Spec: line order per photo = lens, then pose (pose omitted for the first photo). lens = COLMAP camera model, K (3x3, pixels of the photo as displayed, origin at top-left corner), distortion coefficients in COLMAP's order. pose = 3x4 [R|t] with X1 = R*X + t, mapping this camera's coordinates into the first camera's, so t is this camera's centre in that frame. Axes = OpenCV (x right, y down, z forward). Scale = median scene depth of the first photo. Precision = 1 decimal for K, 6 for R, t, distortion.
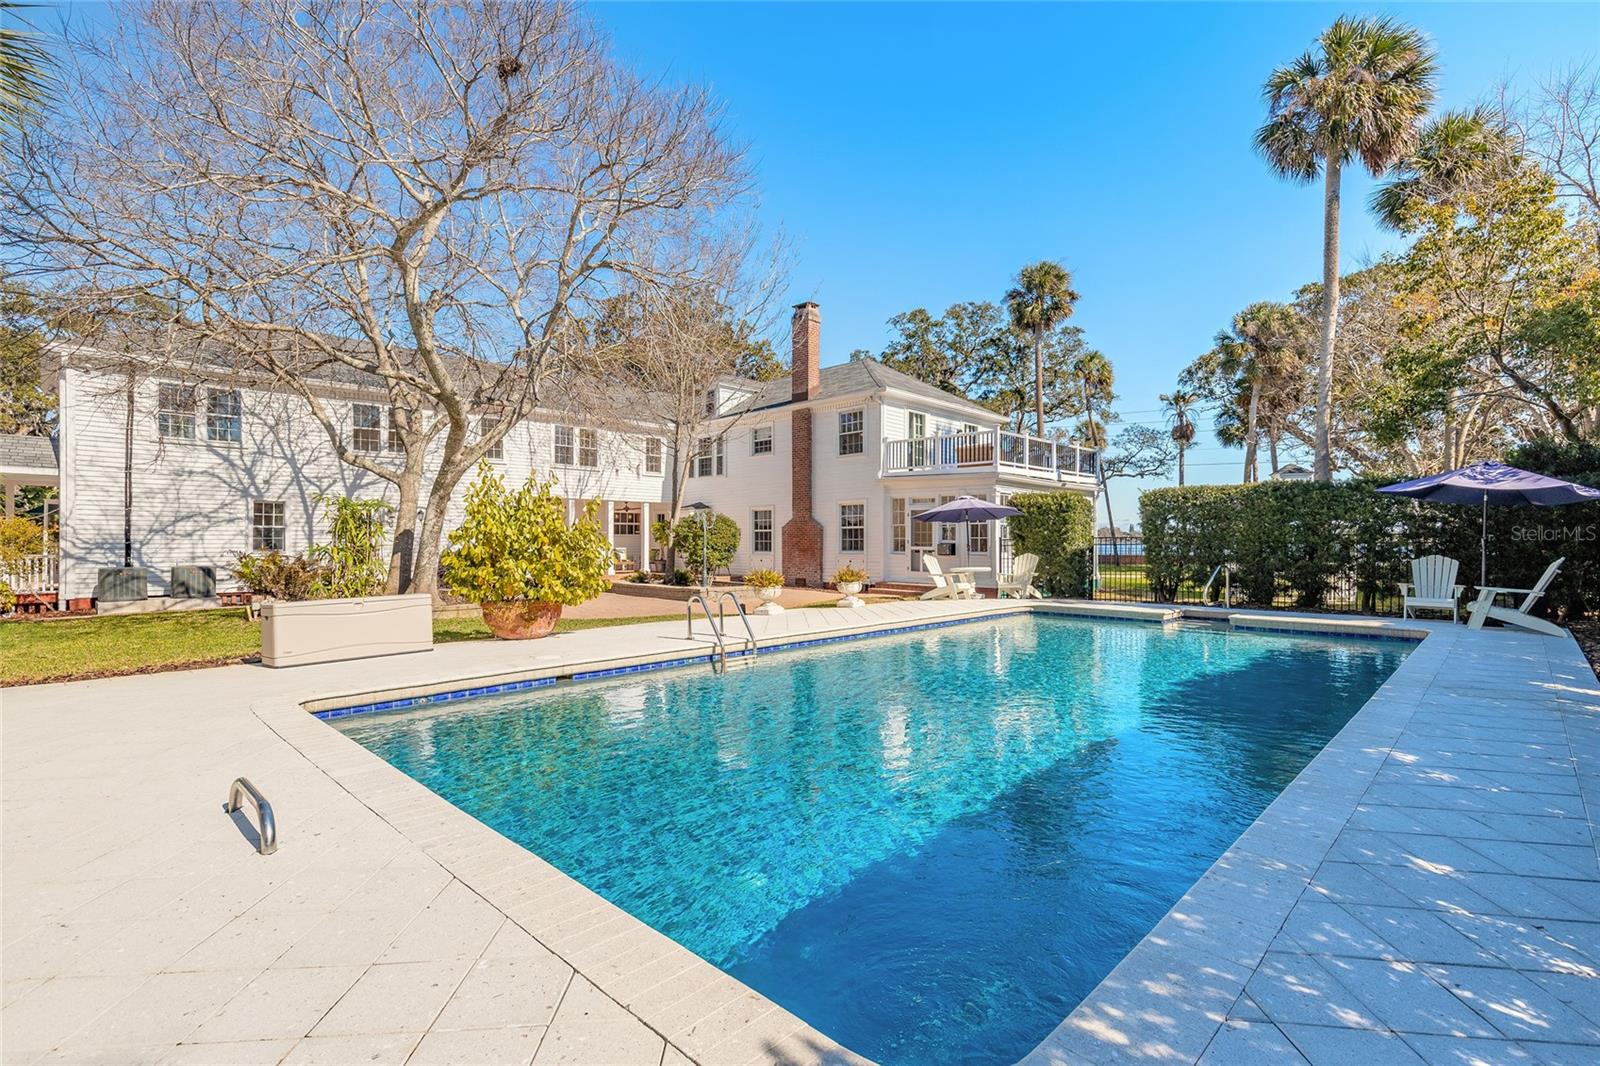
lens RADIAL K [[710.4, 0, 800.0], [0, 710.4, 533.0], [0, 0, 1]] dist [0.001203, 0.000578]
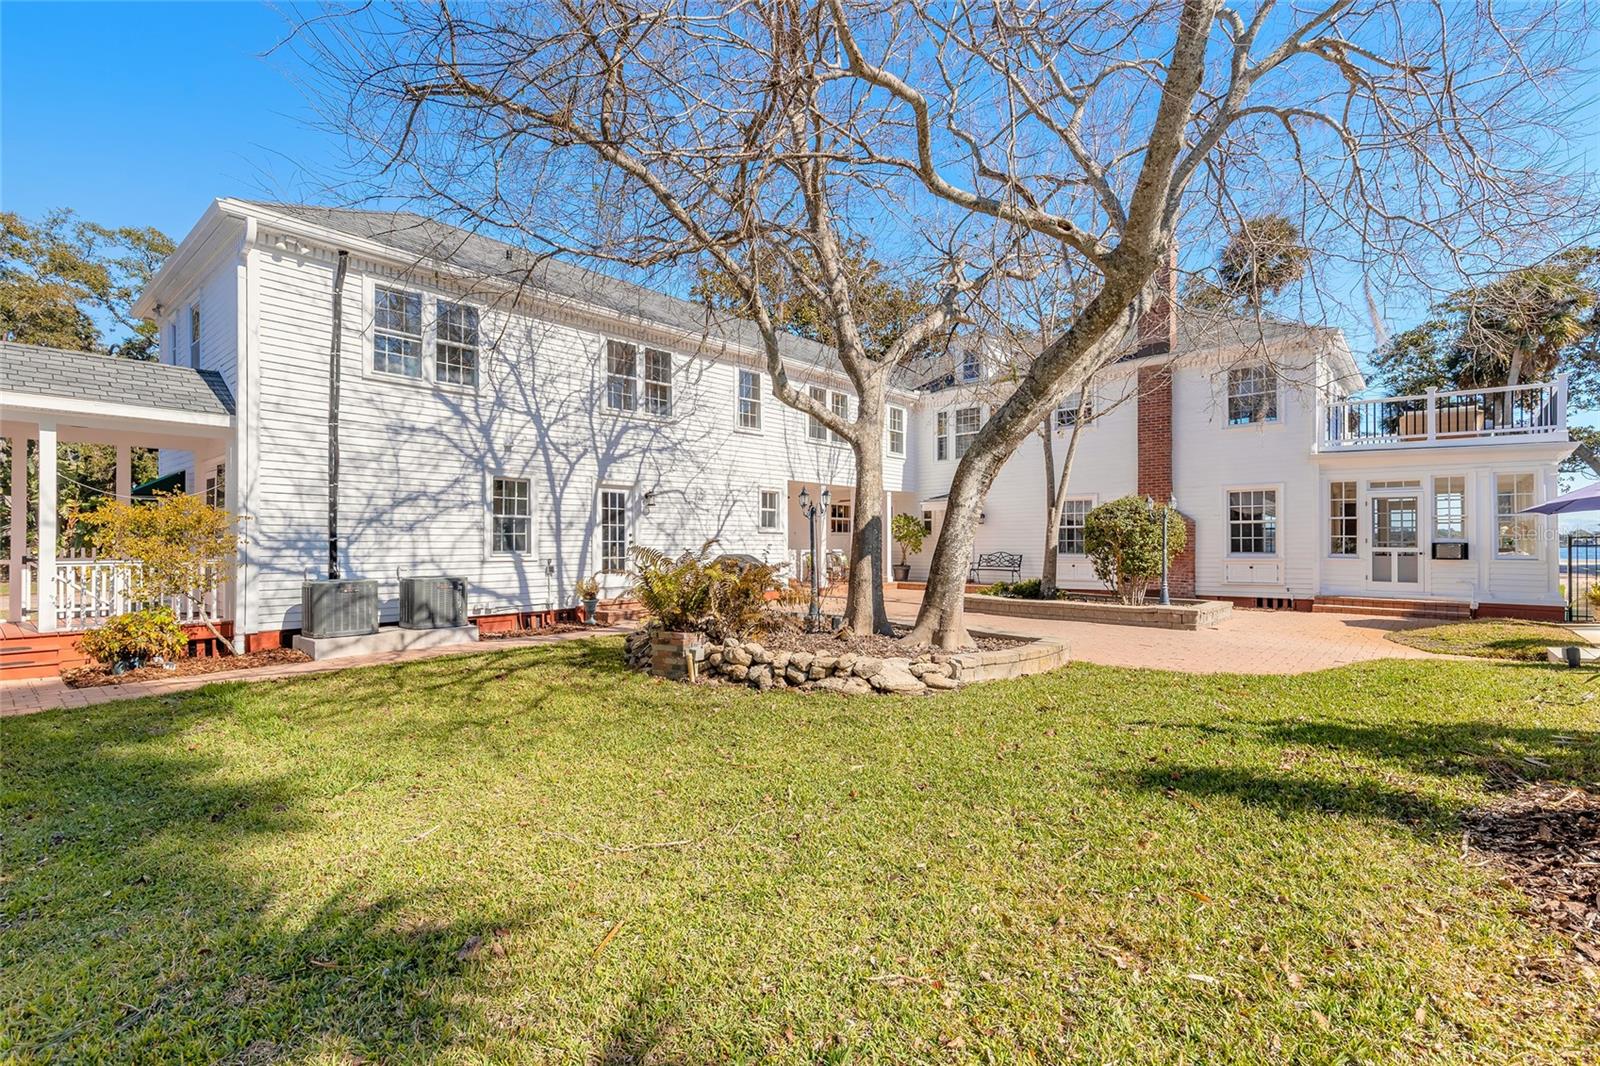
lens RADIAL K [[719.6, 0, 799.2], [0, 719.6, 525.6], [0, 0, 1]] dist [-0.001076, -0.000138]
pose [[0.998863, 0.002211, 0.047612, -0.520579], [-0.001565, 0.999906, -0.013605, 0.008847], [-0.047637, 0.013515, 0.998773, 0.327011]]
